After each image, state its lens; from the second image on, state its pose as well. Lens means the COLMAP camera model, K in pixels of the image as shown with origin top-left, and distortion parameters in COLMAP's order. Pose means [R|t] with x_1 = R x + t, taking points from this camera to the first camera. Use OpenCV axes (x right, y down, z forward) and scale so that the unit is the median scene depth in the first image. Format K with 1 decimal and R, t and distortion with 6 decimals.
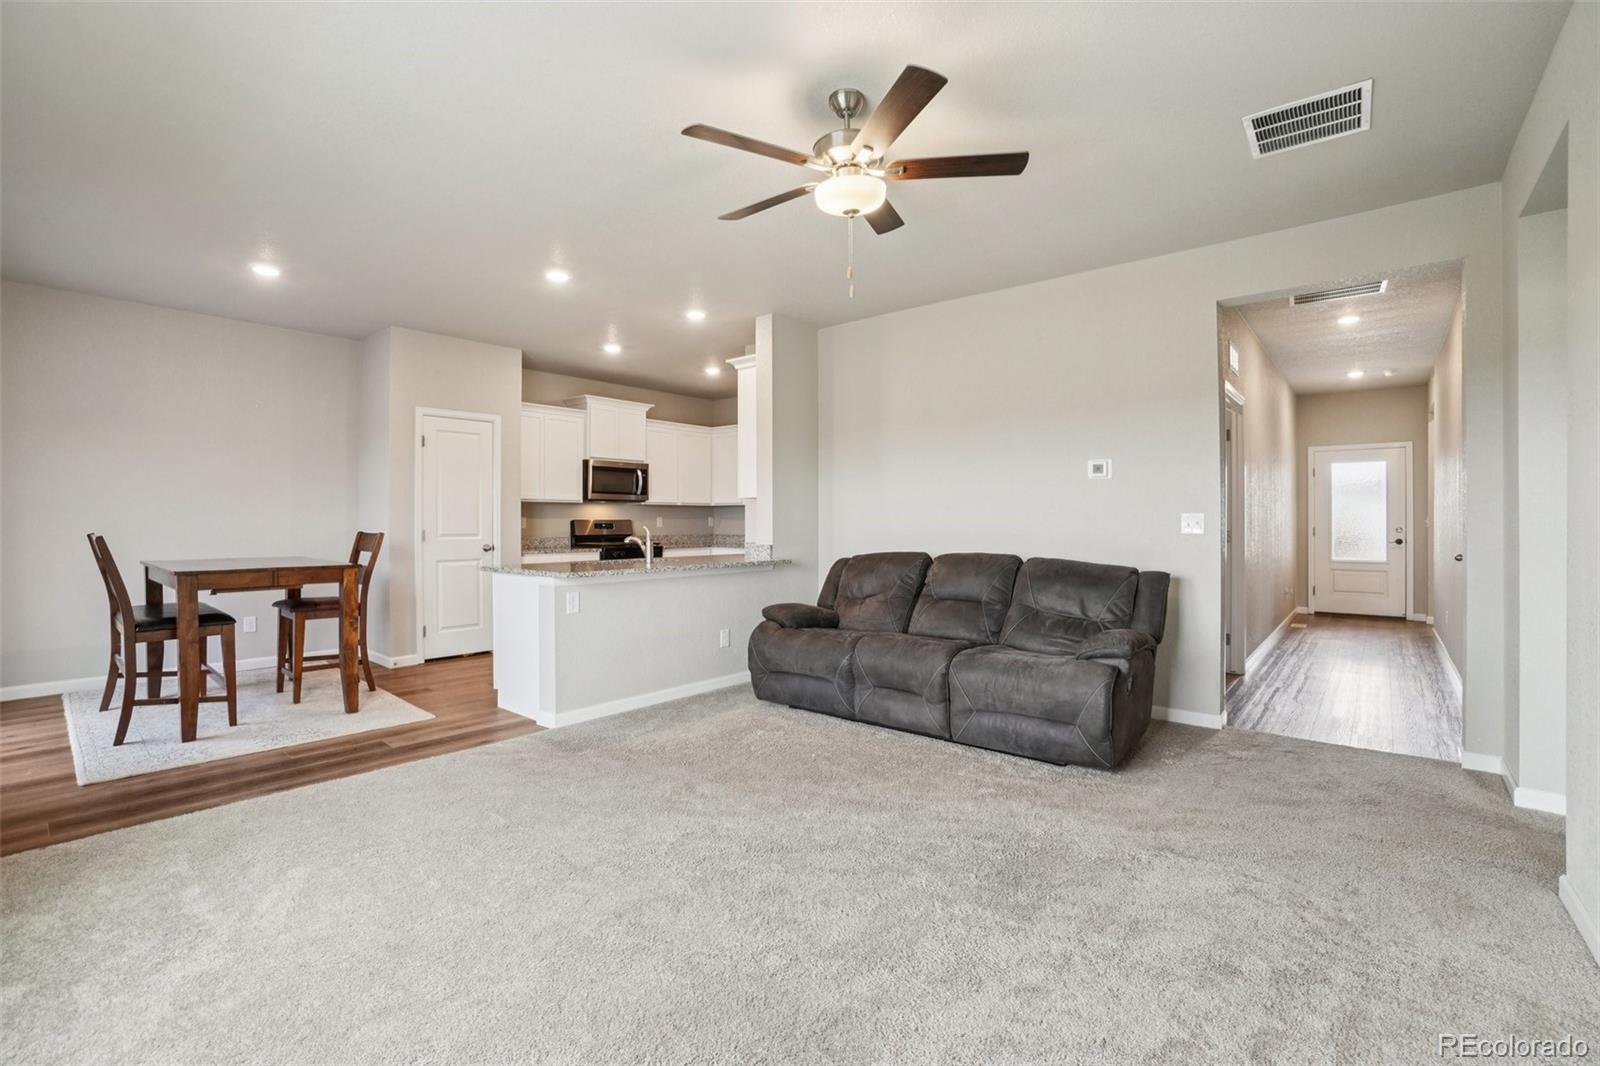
lens RADIAL K [[704.8, 0, 803.7], [0, 704.8, 530.7], [0, 0, 1]] dist [-0.041144, 0.006505]
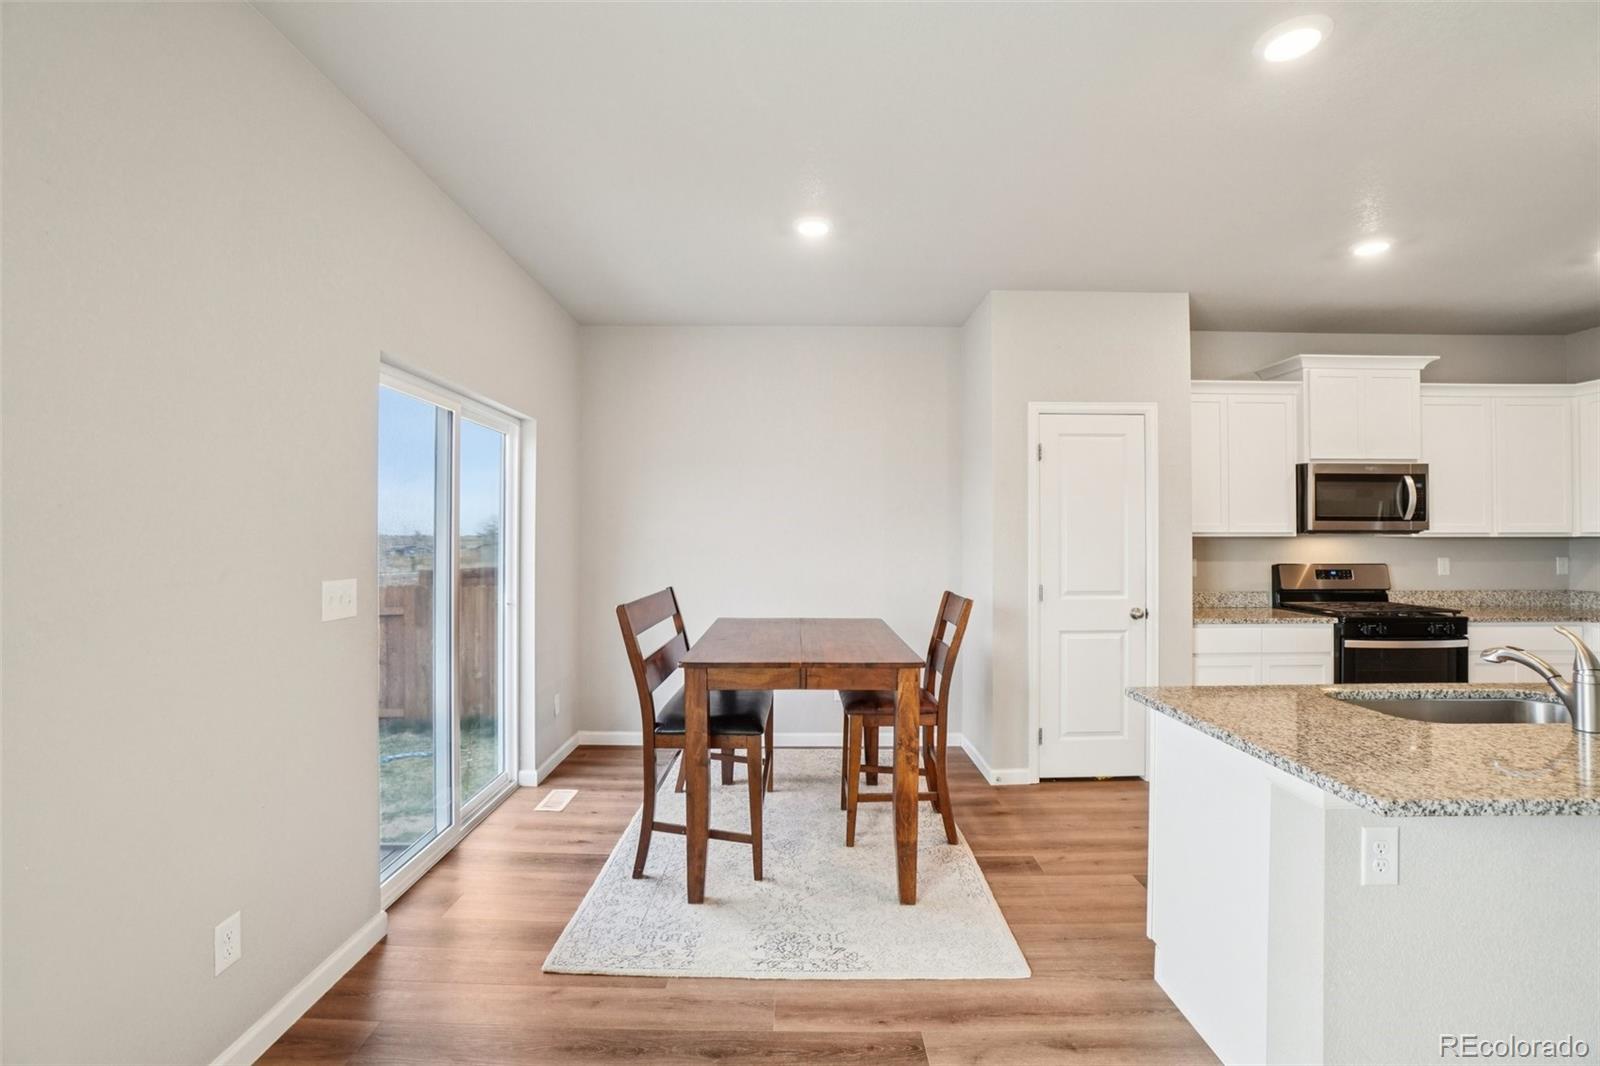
lens RADIAL K [[704.8, 0, 801.8], [0, 704.8, 527.2], [0, 0, 1]] dist [-0.041144, 0.006505]
pose [[0.646389, -0.011656, -0.762919, -0.151319], [-0.010868, 0.999641, -0.024480, -0.031444], [0.762931, 0.024115, 0.646030, 0.327948]]
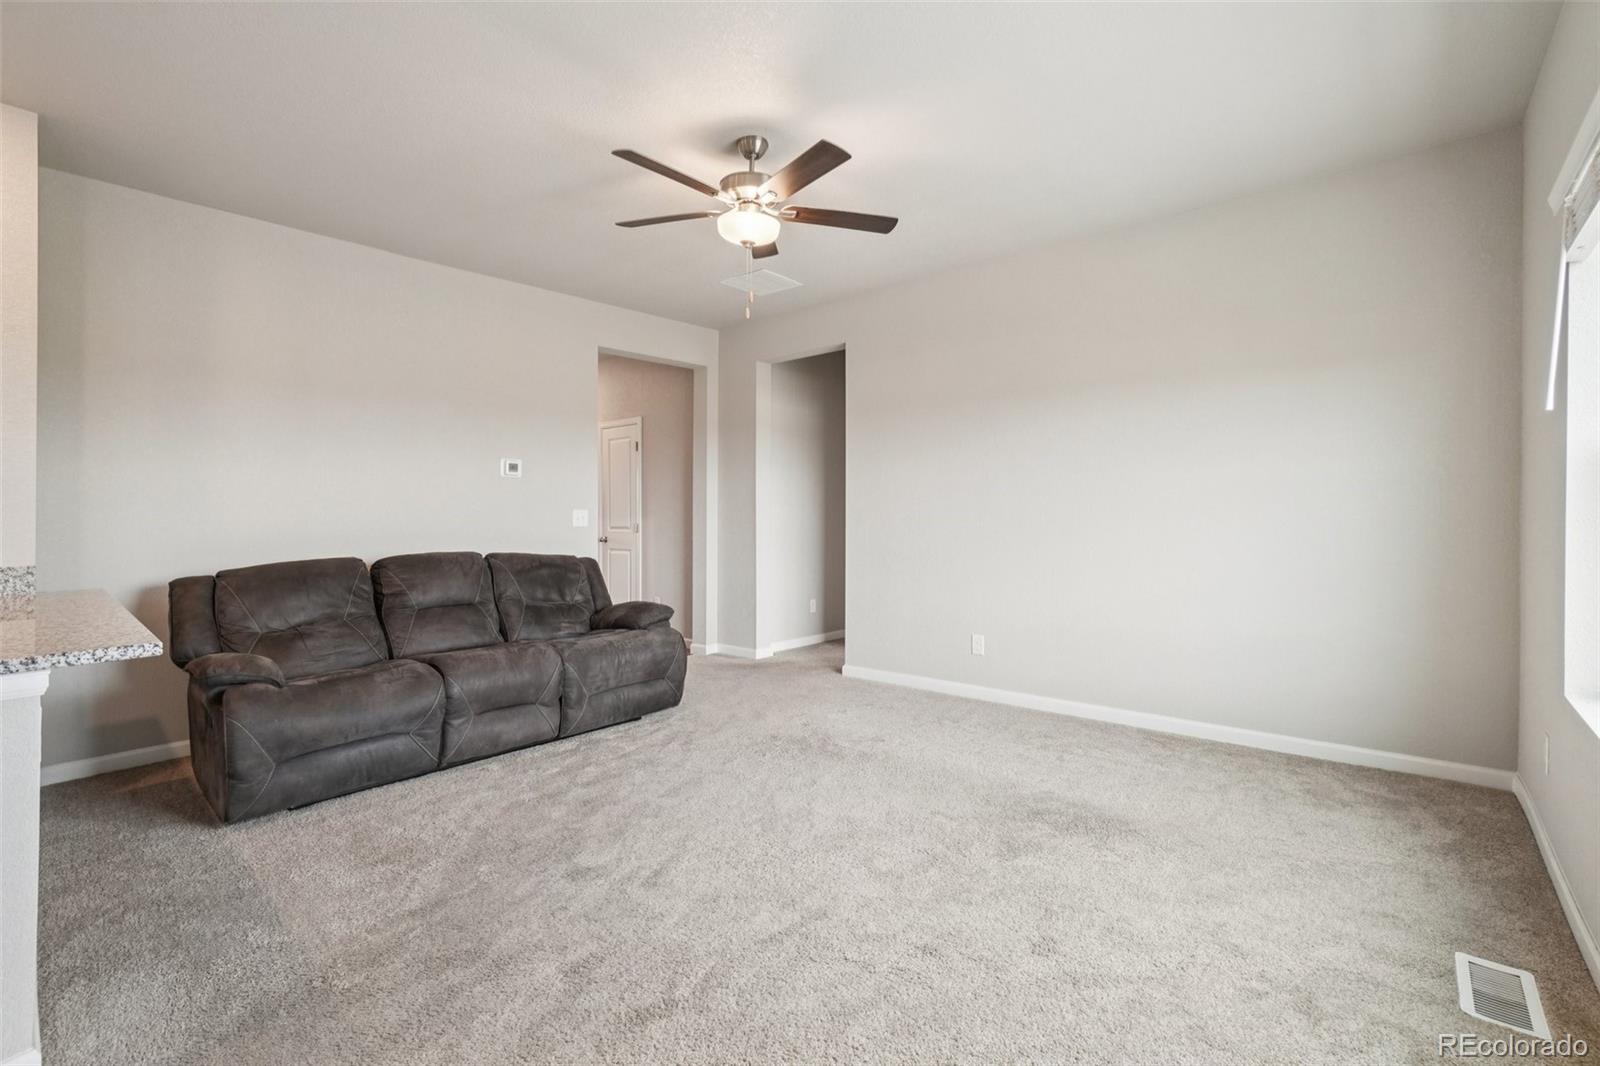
lens RADIAL K [[704.8, 0, 800.6], [0, 704.8, 533.2], [0, 0, 1]] dist [-0.041144, 0.006505]
pose [[0.028481, -0.025349, 0.999273, -0.410194], [0.015315, 0.999572, 0.024920, -0.004859], [-0.999477, 0.014594, 0.028857, 0.340278]]
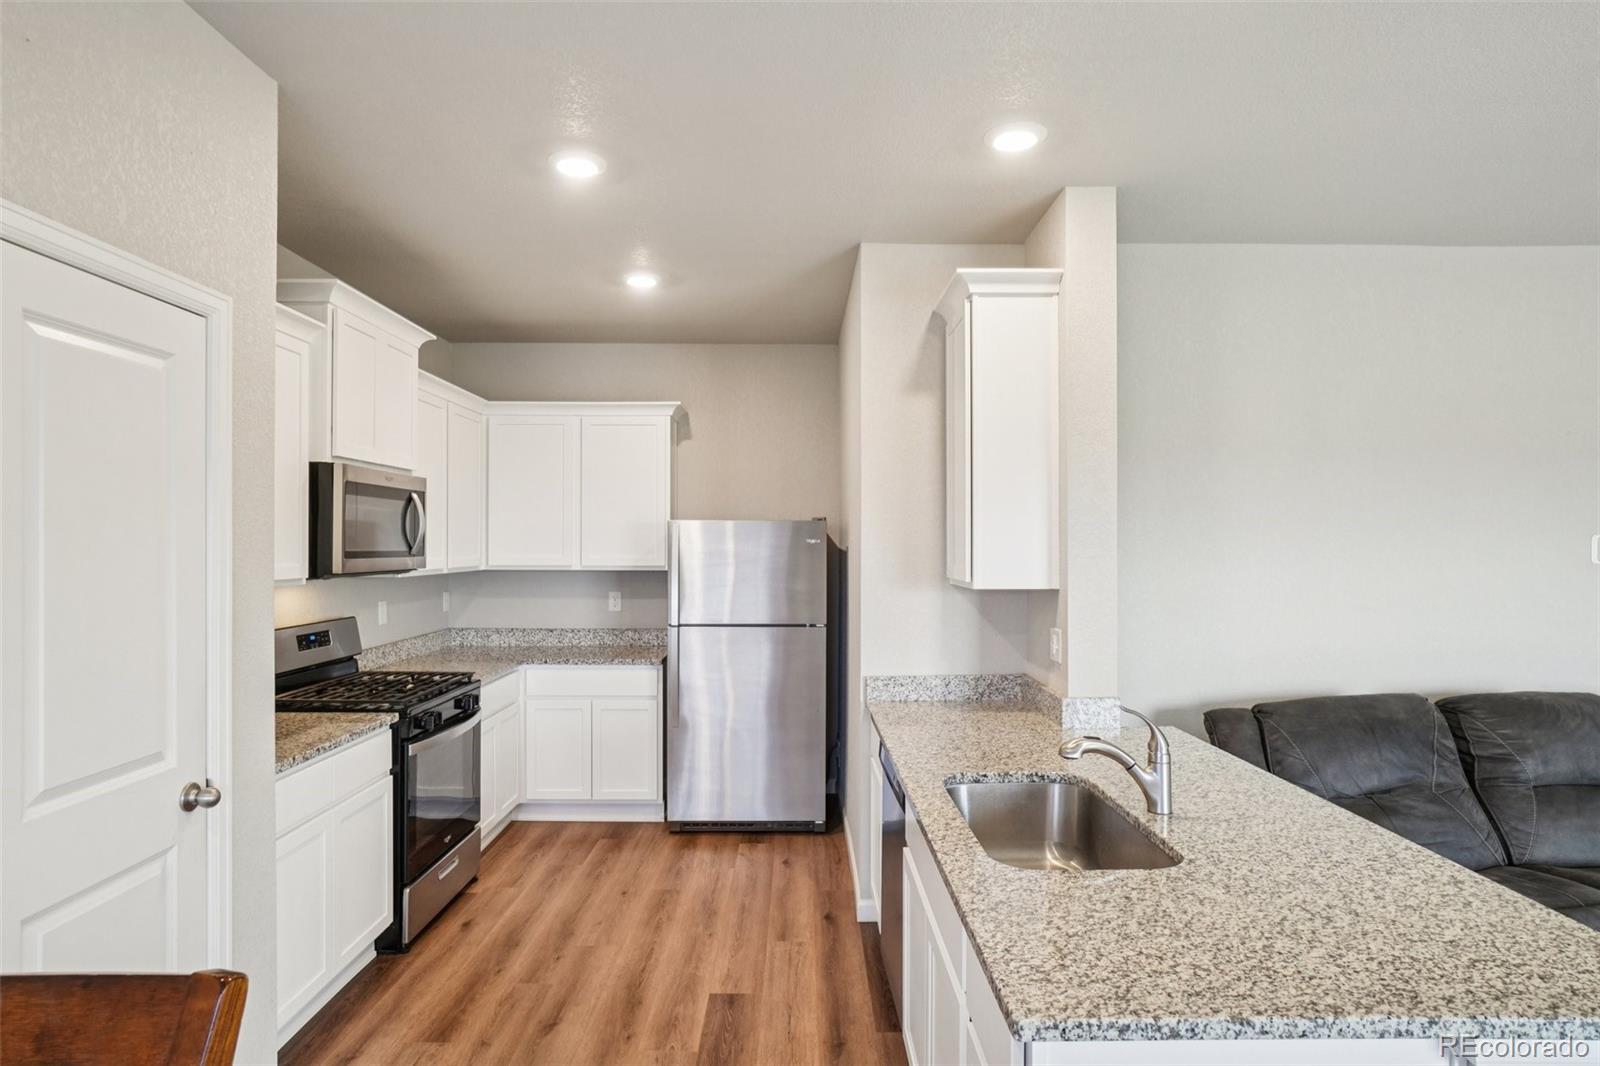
lens RADIAL K [[880.1, 0, 799.4], [0, 880.1, 544.1], [0, 0, 1]] dist [-0.017789, 0.007906]
pose [[0.766972, -0.001563, 0.641679, -0.443836], [0.011193, 0.999877, -0.010943, -0.057381], [-0.641583, 0.015575, 0.766895, 0.551268]]
